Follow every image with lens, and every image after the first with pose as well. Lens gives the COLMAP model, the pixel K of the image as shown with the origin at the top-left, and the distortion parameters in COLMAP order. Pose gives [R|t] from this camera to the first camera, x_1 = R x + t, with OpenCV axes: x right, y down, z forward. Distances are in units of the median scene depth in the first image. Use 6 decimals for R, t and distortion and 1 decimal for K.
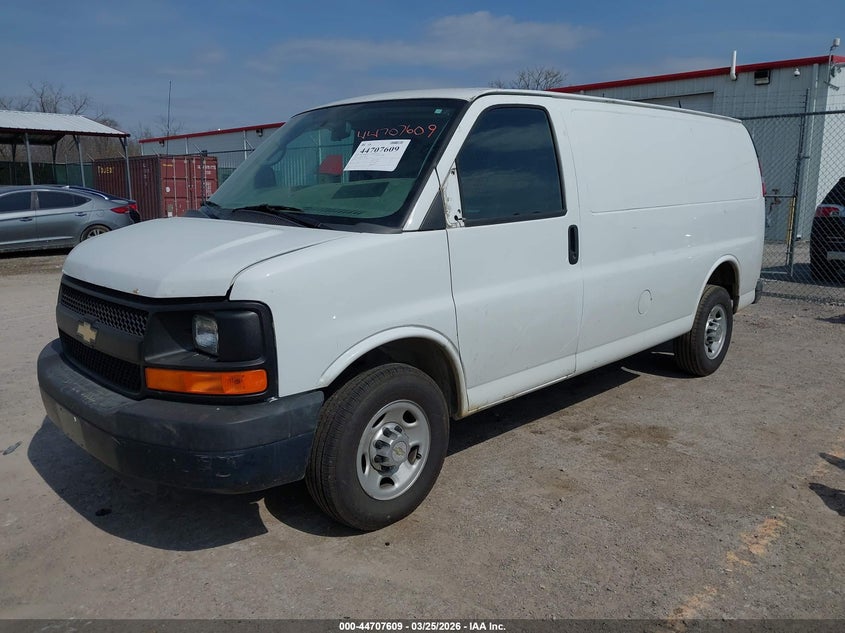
lens RADIAL K [[680.7, 0, 428.8], [0, 680.7, 316.9], [0, 0, 1]] dist [-0.005521, -0.001339]
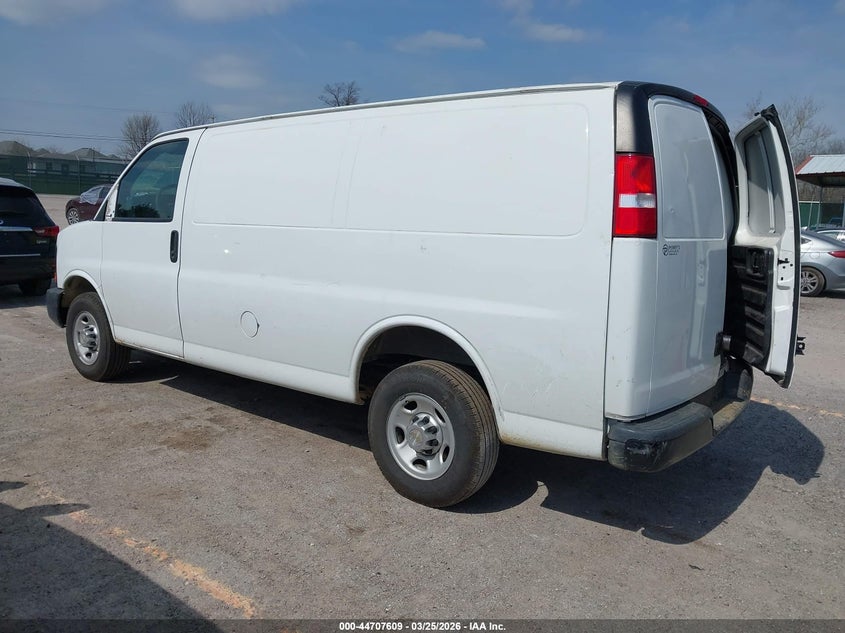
lens RADIAL K [[680.7, 0, 428.8], [0, 680.7, 316.9], [0, 0, 1]] dist [-0.005521, -0.001339]
pose [[0.118514, 0.157026, -0.980458, 1.323500], [-0.228948, 0.965132, 0.126897, -0.217744], [0.966197, 0.209435, 0.150332, 1.146672]]
